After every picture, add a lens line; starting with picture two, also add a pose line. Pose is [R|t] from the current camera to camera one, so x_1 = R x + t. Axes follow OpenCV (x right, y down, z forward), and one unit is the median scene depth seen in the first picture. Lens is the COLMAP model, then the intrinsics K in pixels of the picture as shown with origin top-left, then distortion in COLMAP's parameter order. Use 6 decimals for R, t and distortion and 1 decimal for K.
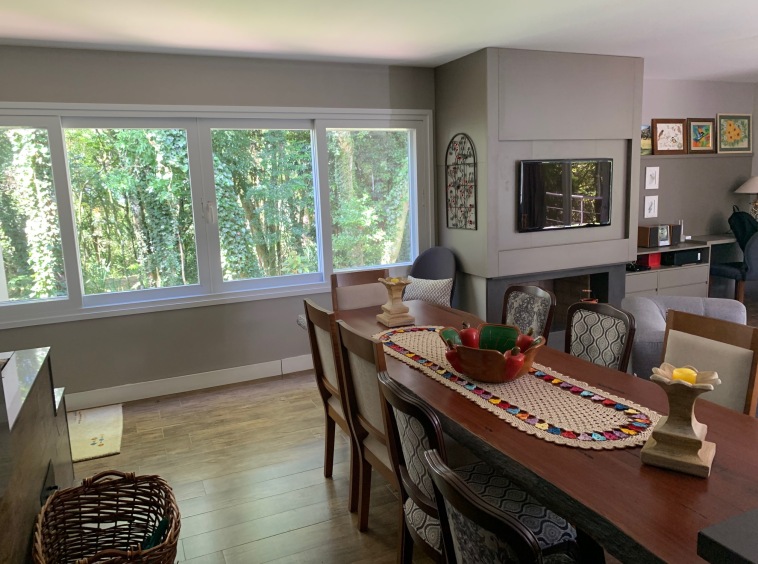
lens RADIAL K [[593.2, 0, 379.0], [0, 593.2, 282.0], [0, 0, 1]] dist [0.000368, -0.000073]
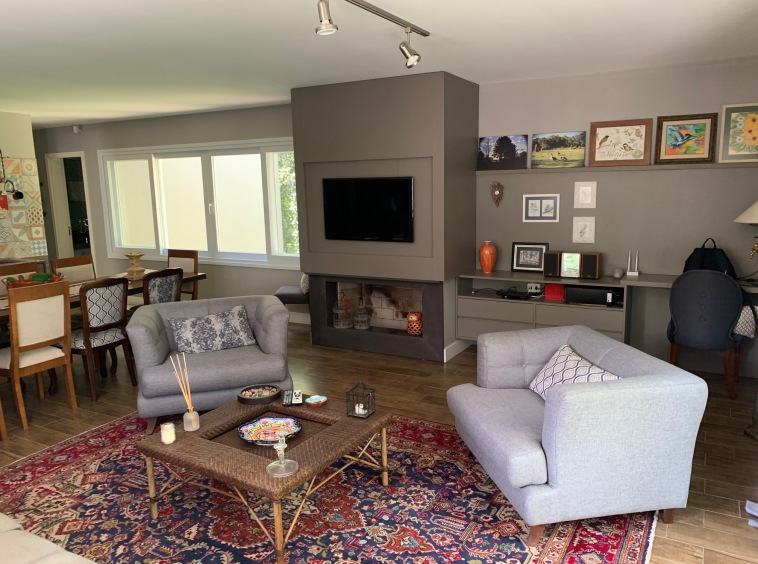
lens RADIAL K [[593.2, 0, 379.0], [0, 593.2, 282.0], [0, 0, 1]] dist [0.000368, -0.000073]
pose [[0.608924, 0.151089, -0.778707, 0.929160], [-0.134263, 0.987159, 0.086545, -0.087279], [0.781783, 0.051852, 0.621390, 0.266245]]
